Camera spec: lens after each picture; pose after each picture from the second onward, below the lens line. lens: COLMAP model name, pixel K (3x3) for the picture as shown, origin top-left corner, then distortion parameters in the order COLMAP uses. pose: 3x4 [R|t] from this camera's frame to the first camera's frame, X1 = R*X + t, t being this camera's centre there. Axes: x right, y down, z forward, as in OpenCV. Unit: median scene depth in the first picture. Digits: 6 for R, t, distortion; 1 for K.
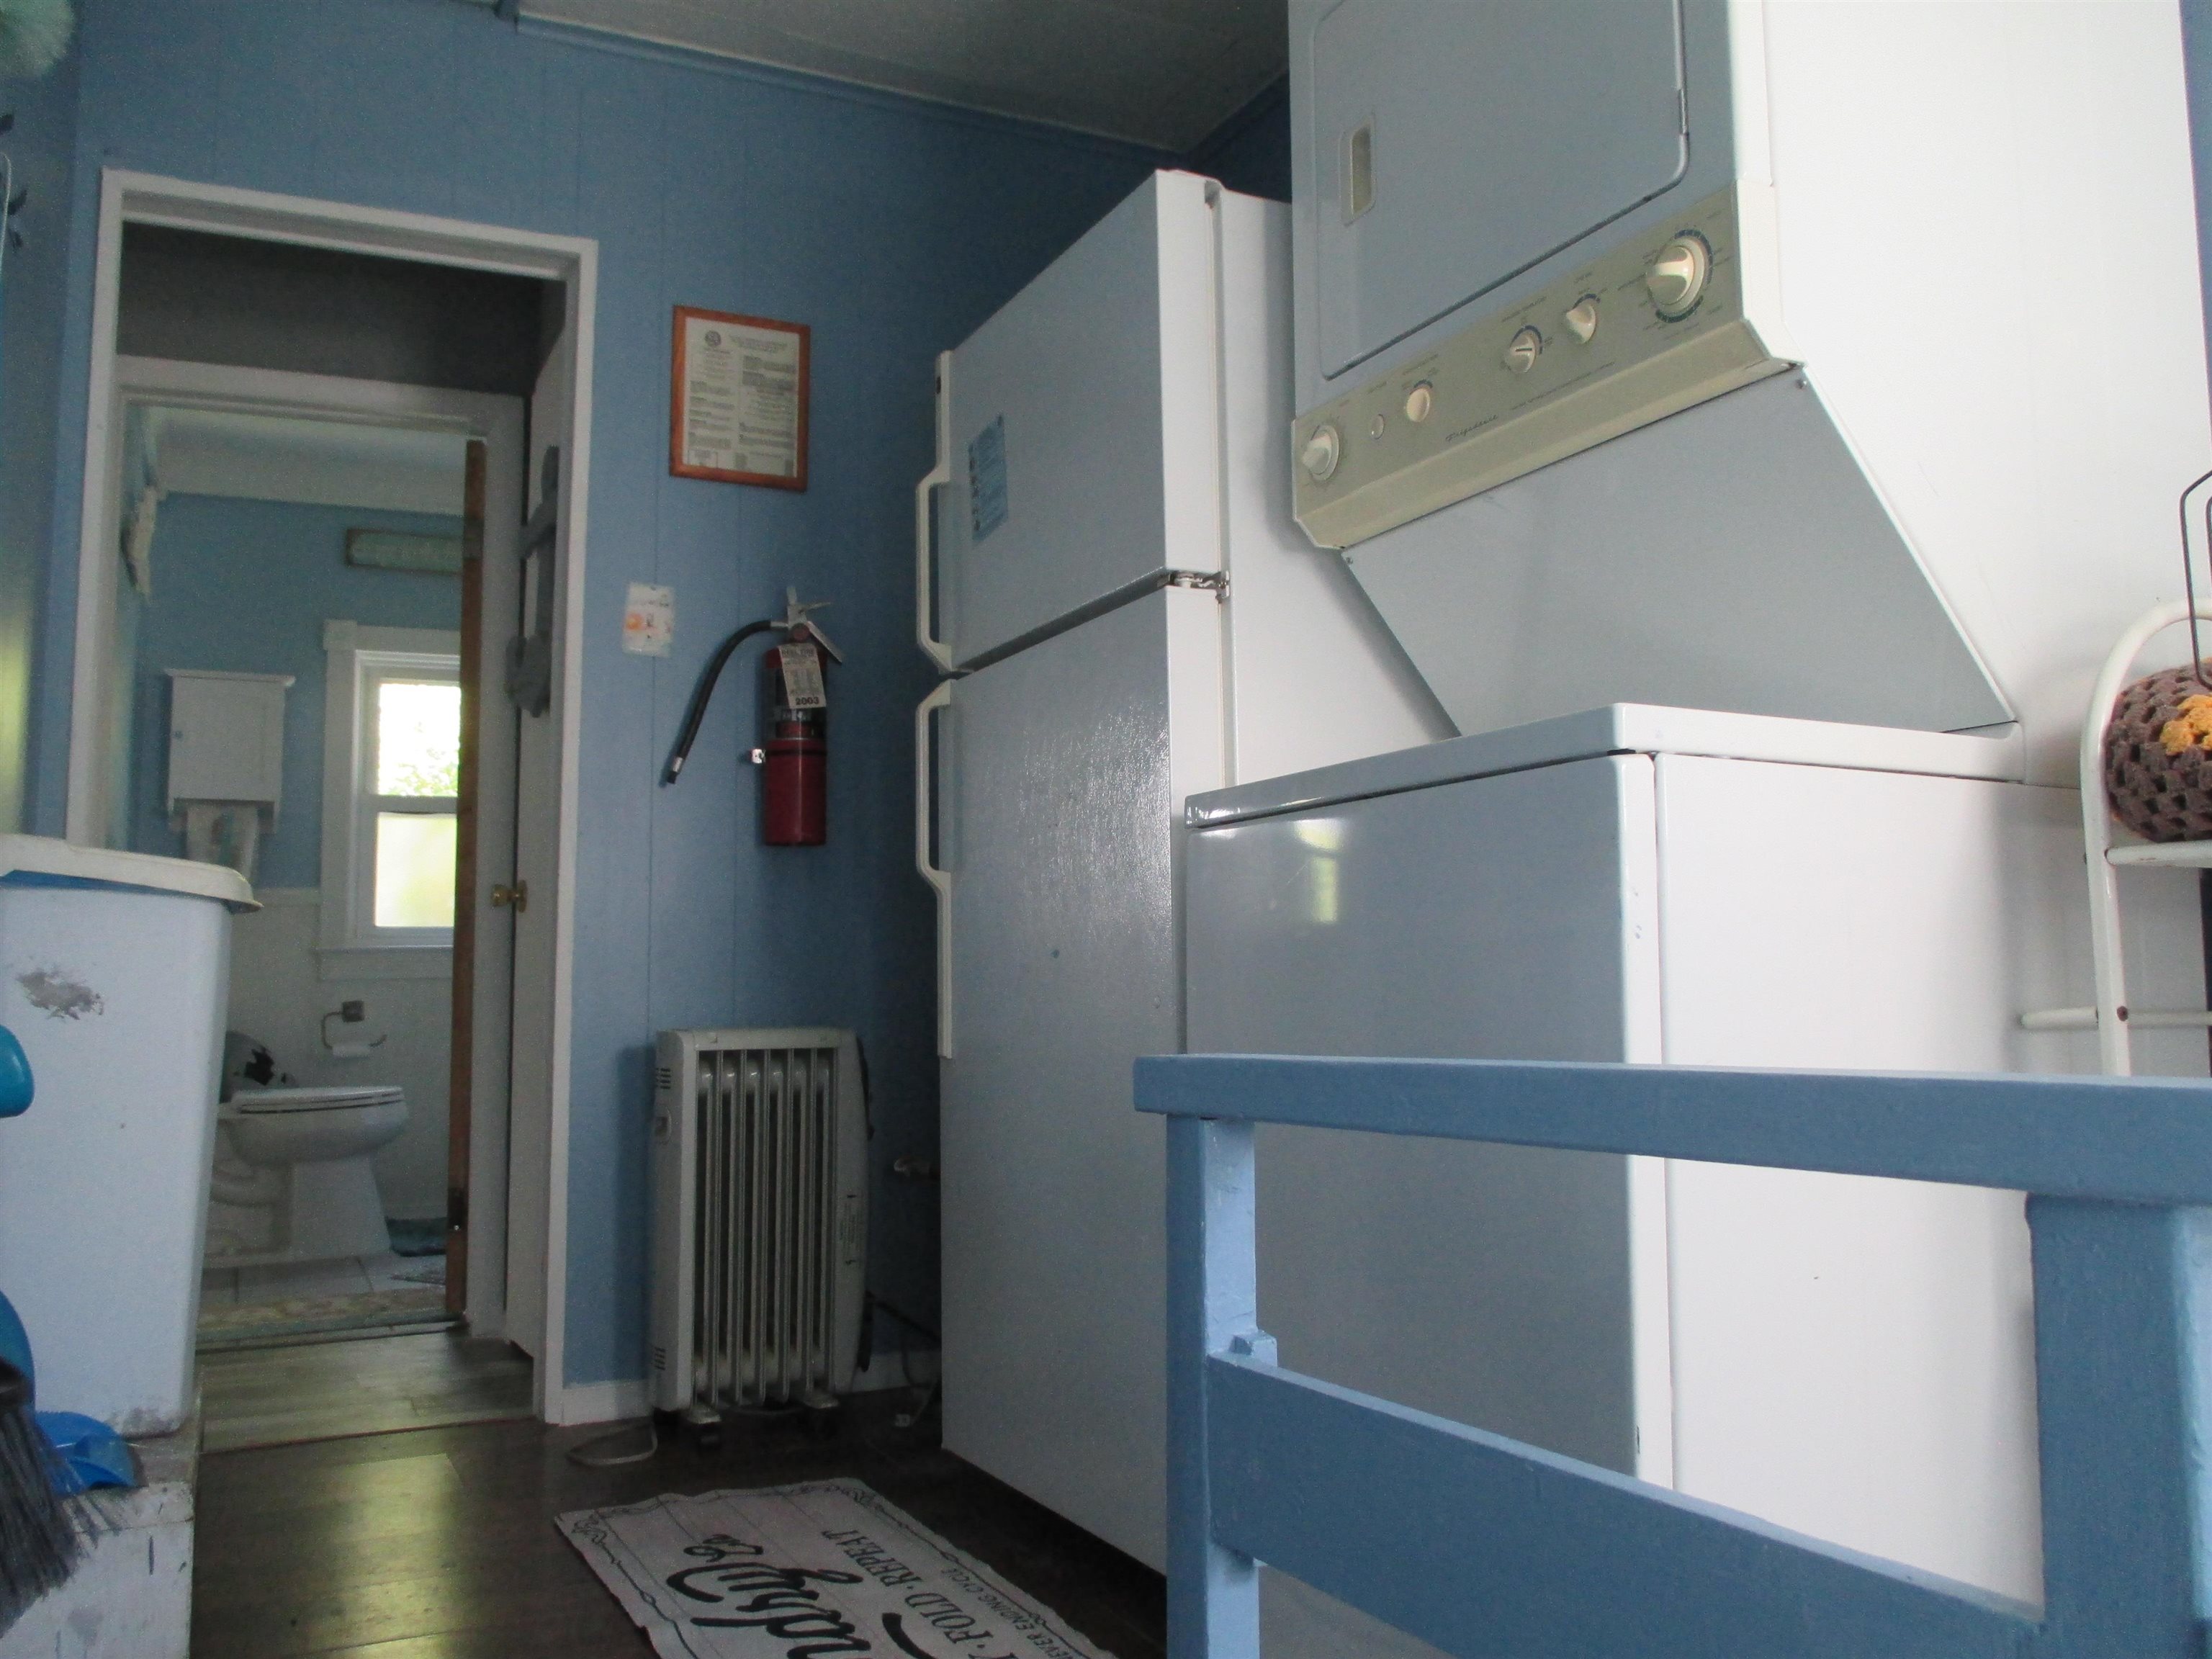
lens RADIAL K [[1833.8, 0, 1106.0], [0, 1833.8, 829.5], [0, 0, 1]] dist [-0.008917, -0.001243]
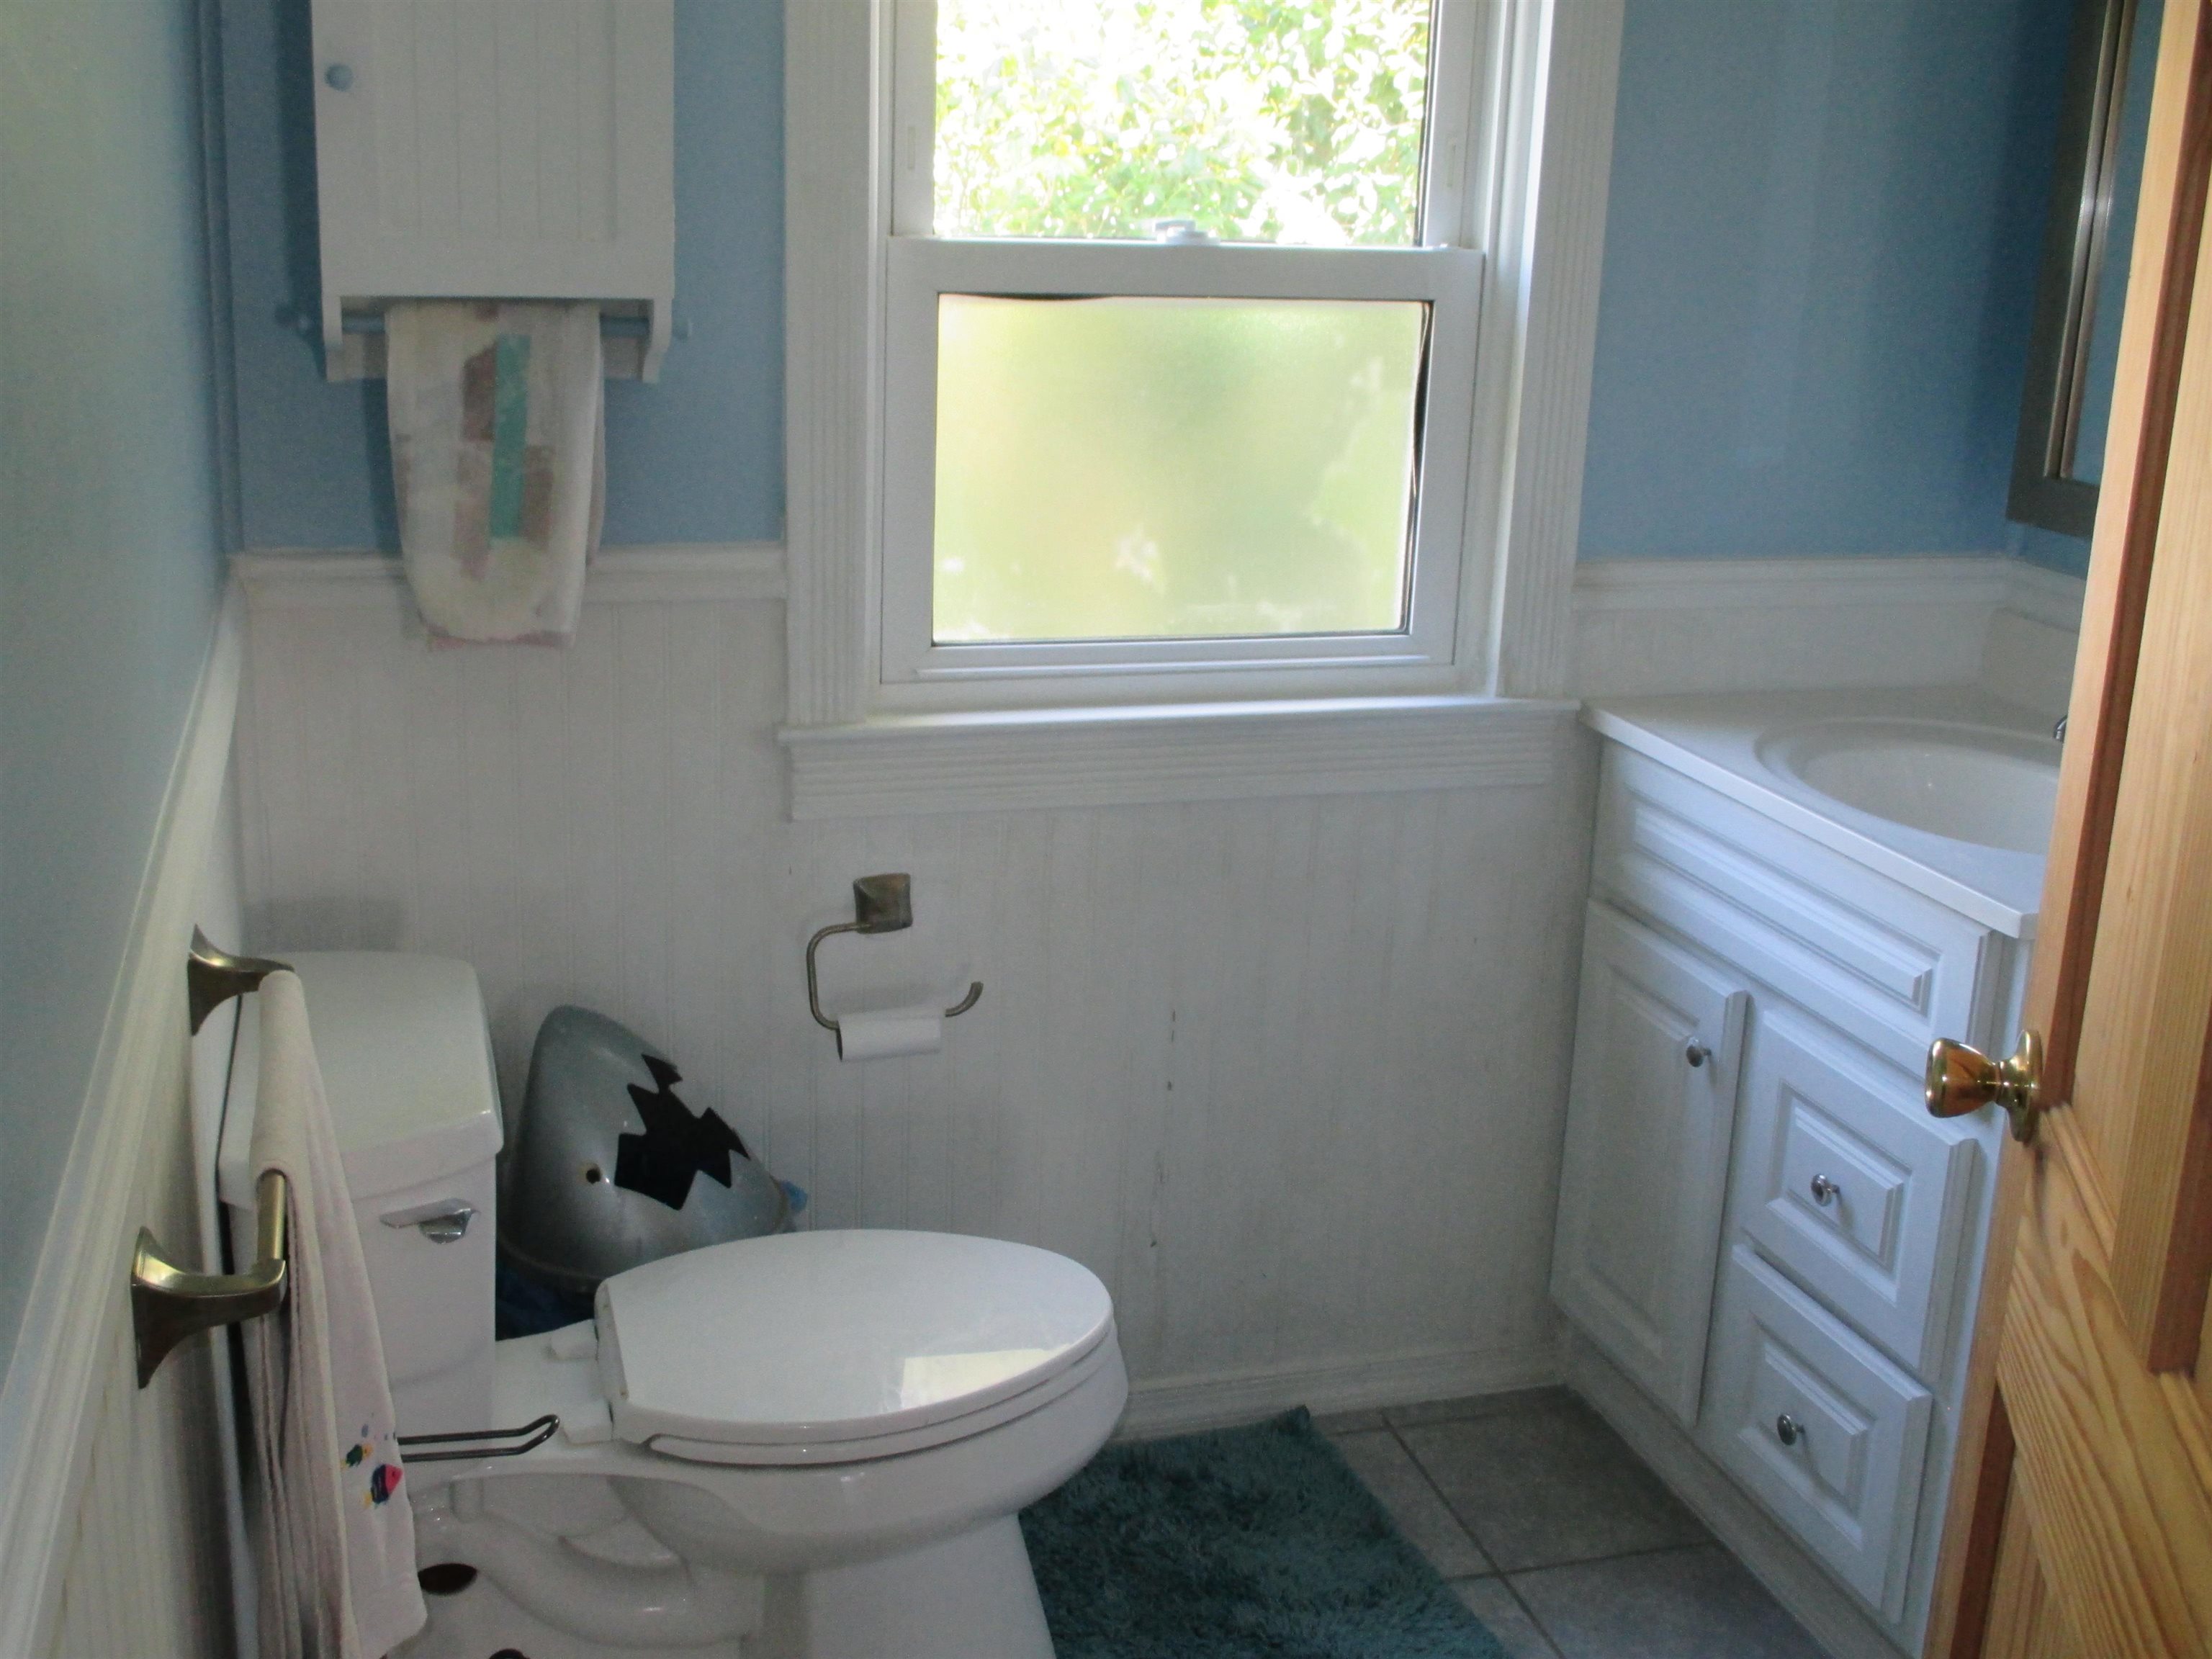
lens RADIAL K [[2482.6, 0, 1106.0], [0, 2482.6, 829.5], [0, 0, 1]] dist [0.002231, 0.007404]
pose [[0.983059, 0.089470, -0.159969, -0.307414], [-0.025930, 0.931877, 0.361847, -0.083987], [0.181446, -0.351569, 0.918410, 0.606656]]
